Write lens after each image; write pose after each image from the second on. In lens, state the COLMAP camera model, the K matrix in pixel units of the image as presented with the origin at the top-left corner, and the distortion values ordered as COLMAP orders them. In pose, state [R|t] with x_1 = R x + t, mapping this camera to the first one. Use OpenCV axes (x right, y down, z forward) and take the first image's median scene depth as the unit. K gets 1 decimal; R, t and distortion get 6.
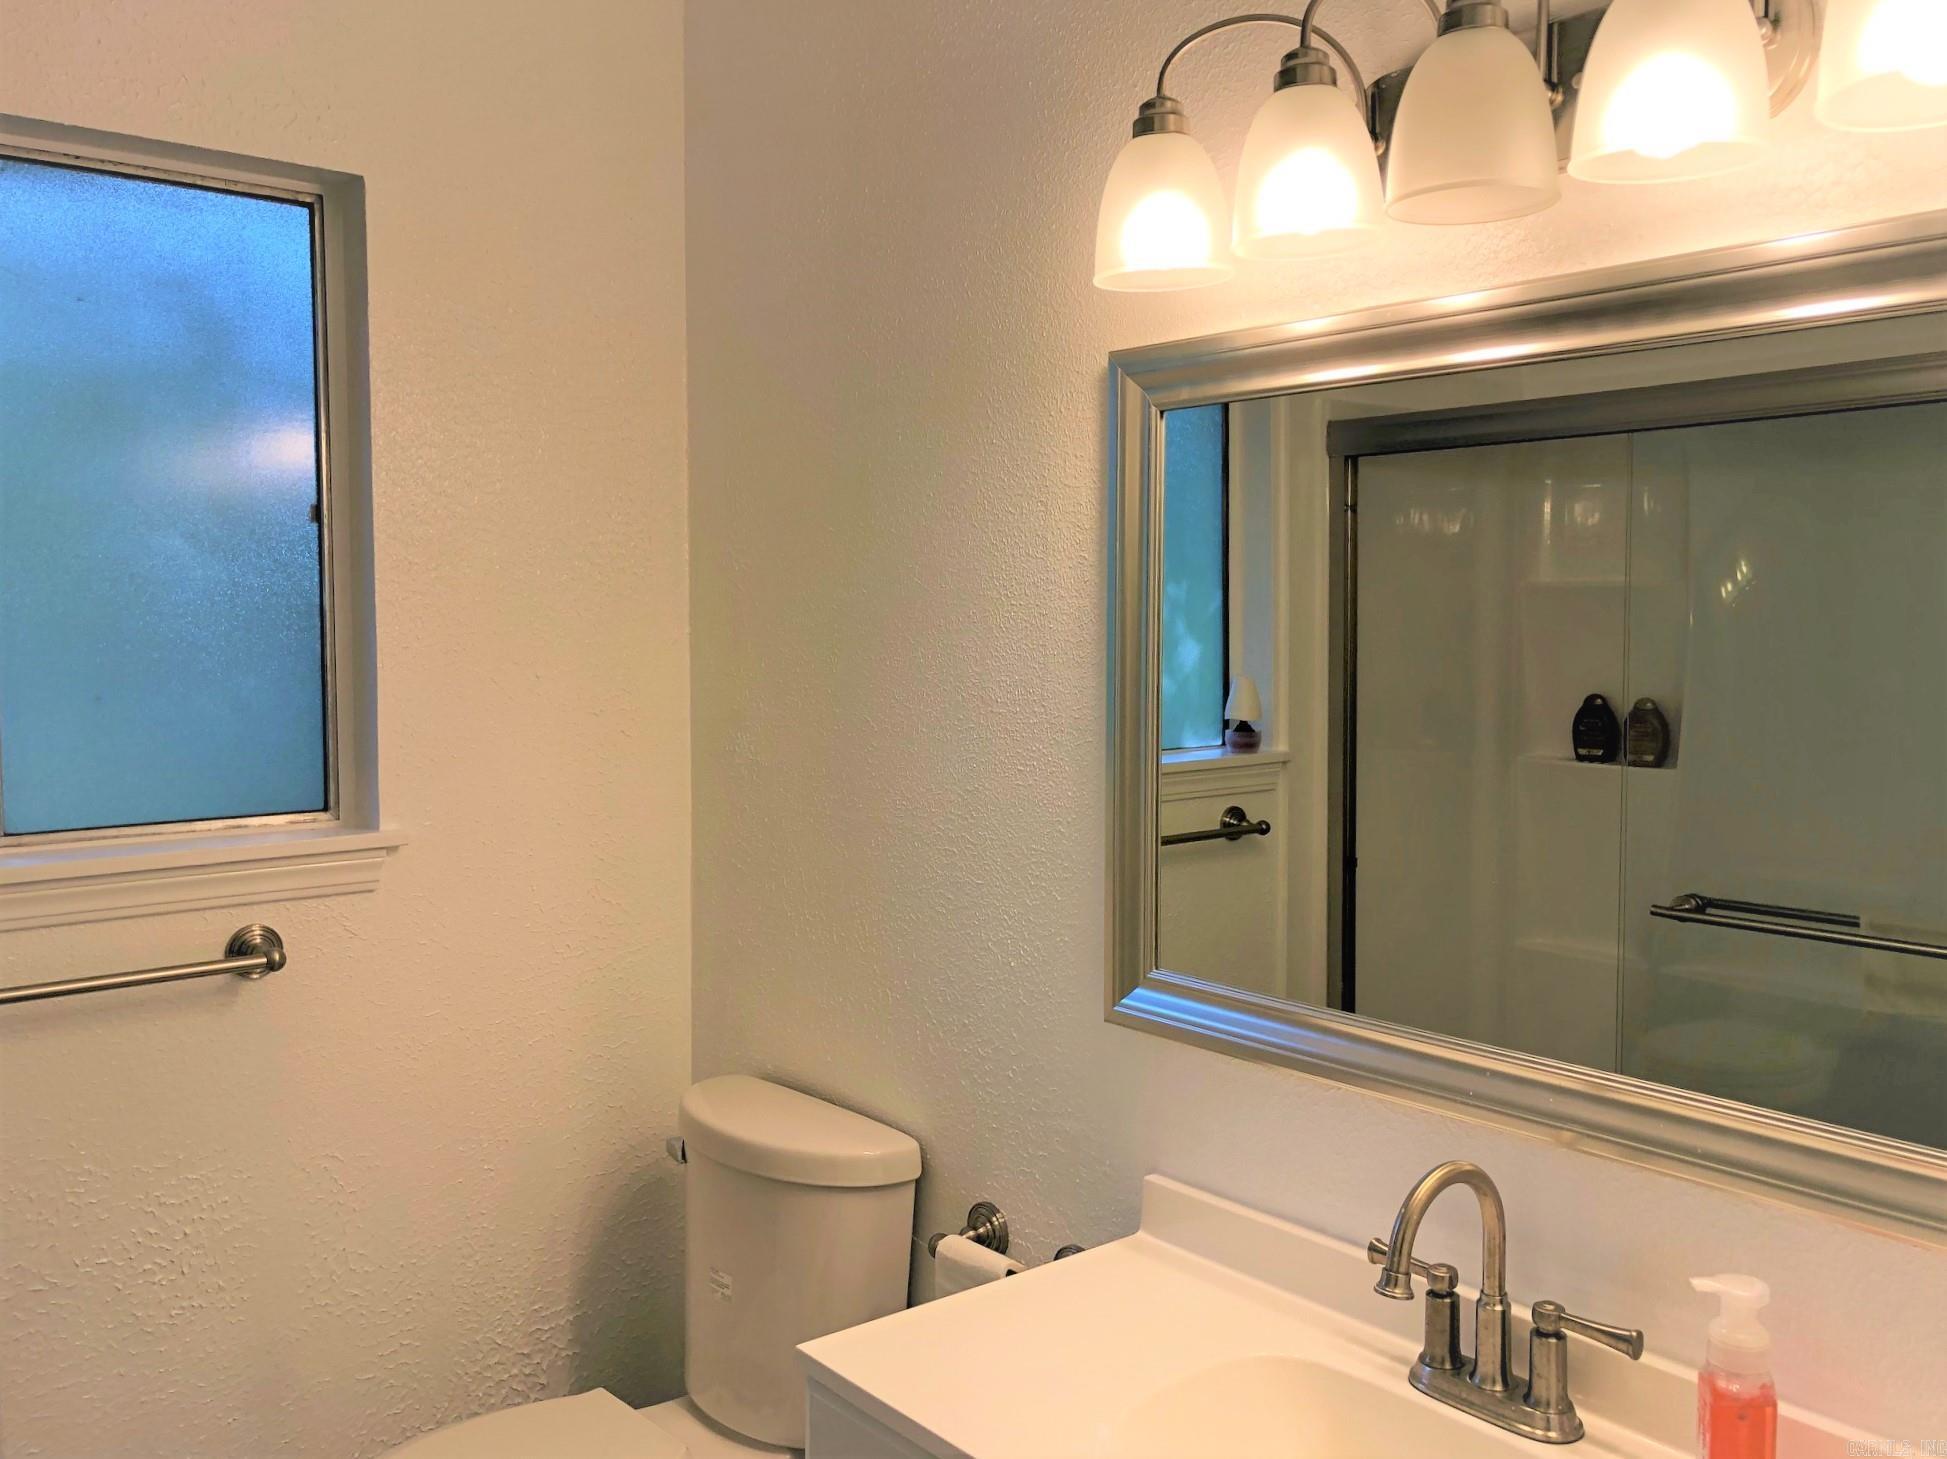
lens RADIAL K [[1614.3, 0, 973.5], [0, 1614.3, 729.5], [0, 0, 1]] dist [0.090668, 0.001568]
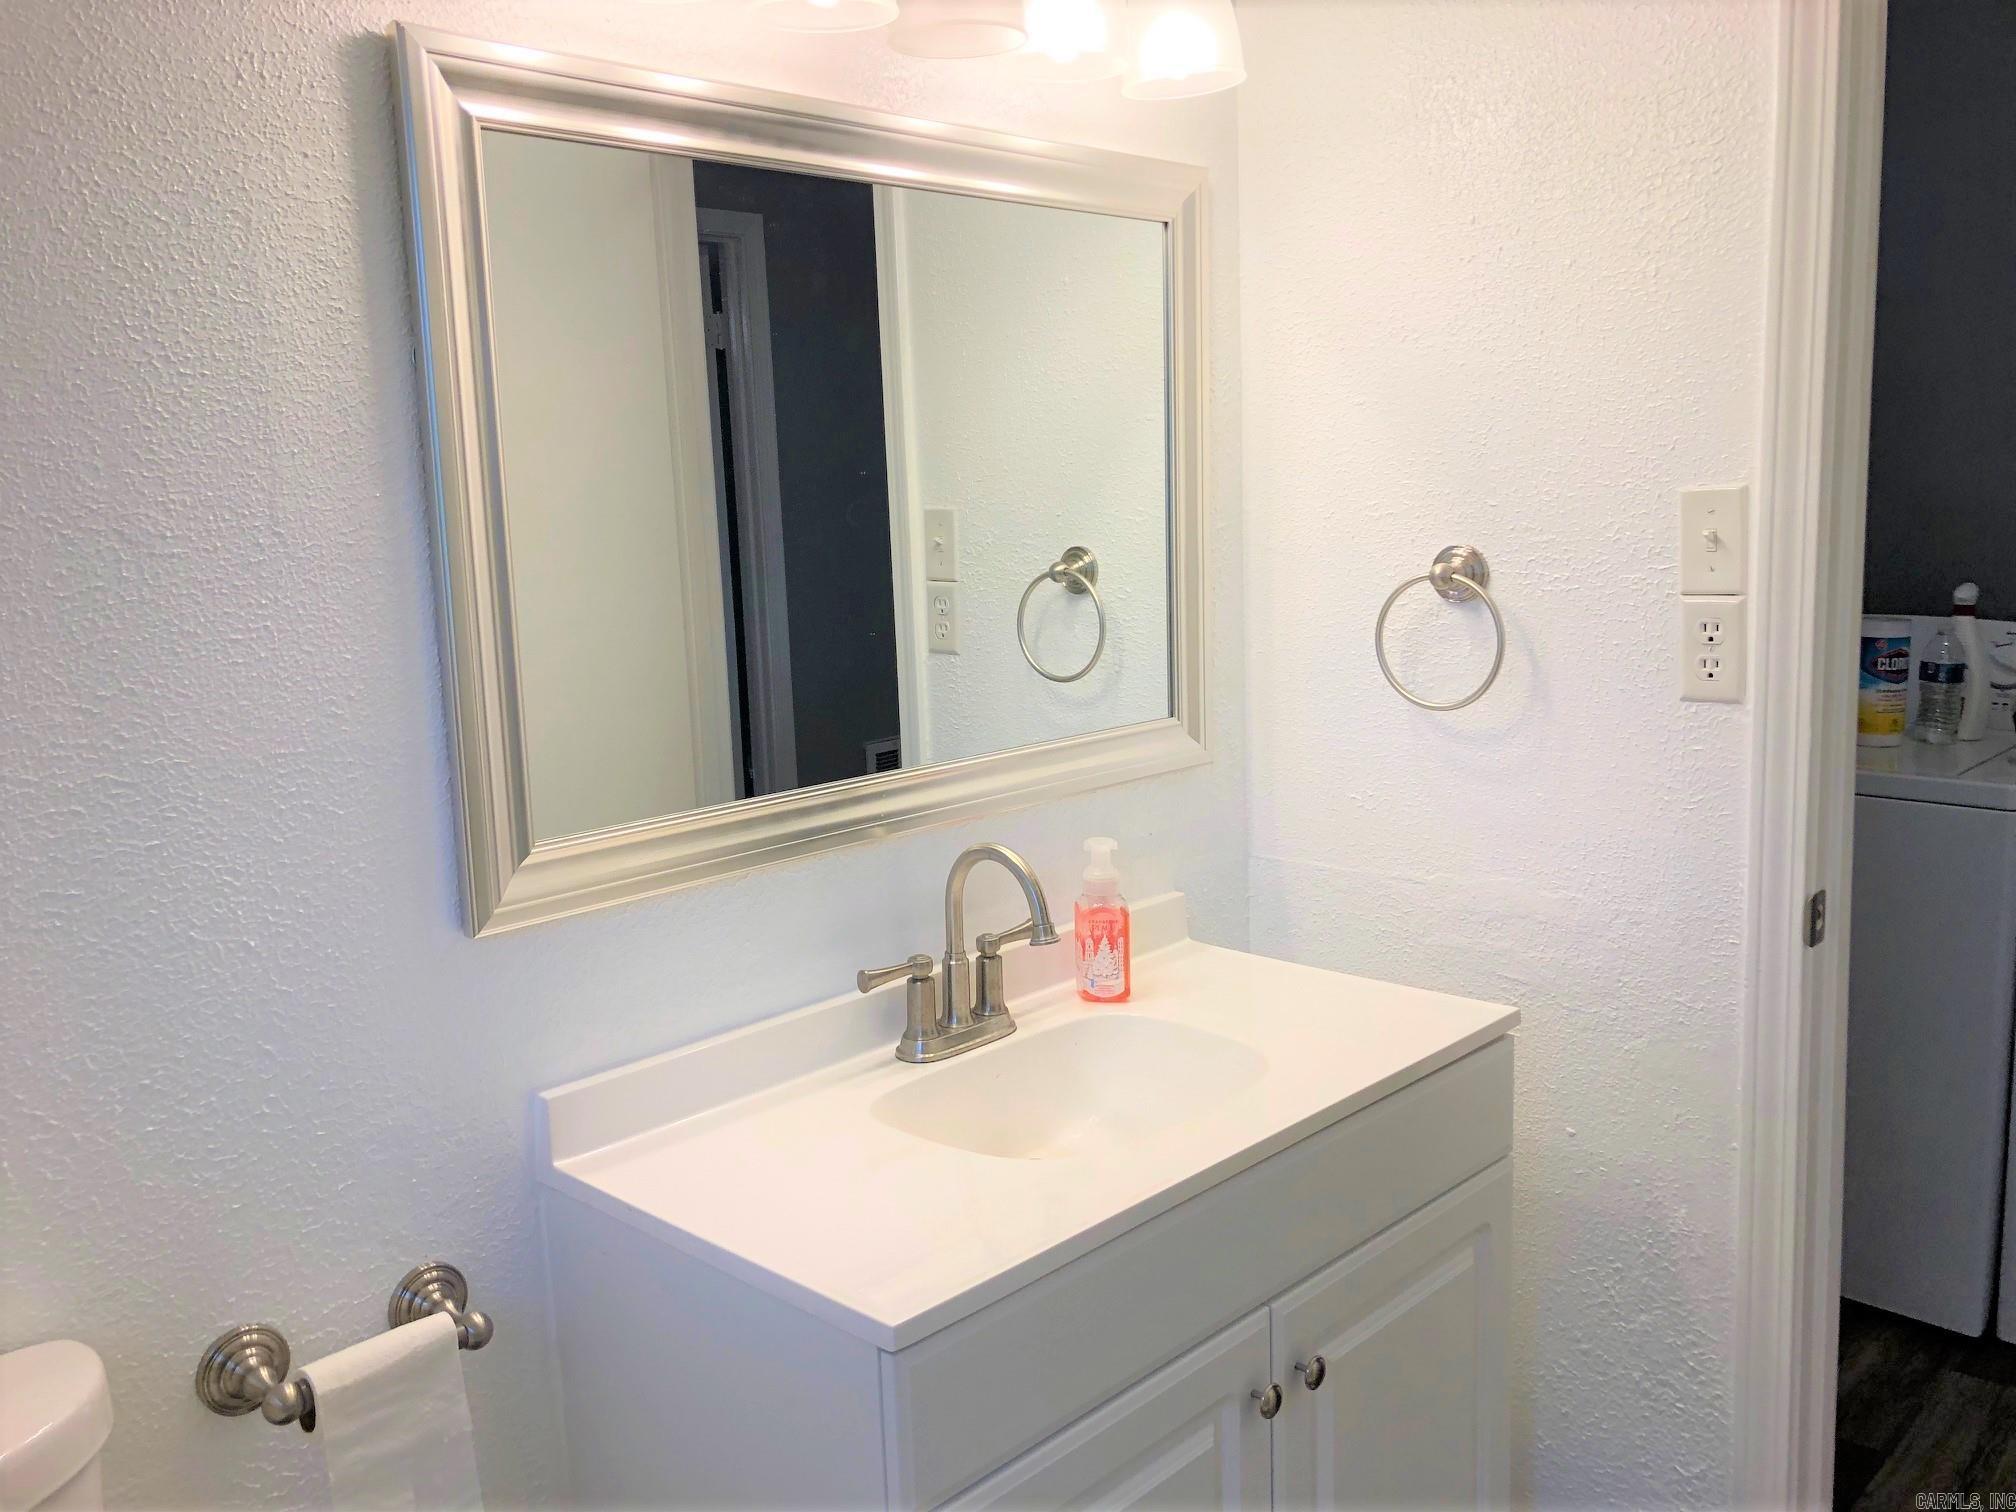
lens RADIAL K [[1671.5, 0, 1008.0], [0, 1671.5, 756.0], [0, 0, 1]] dist [0.090668, 0.001568]
pose [[-0.080727, -0.155155, 0.984586, -0.801754], [0.114943, 0.979771, 0.163821, -0.006253], [-0.990087, 0.126396, -0.061260, 0.889227]]
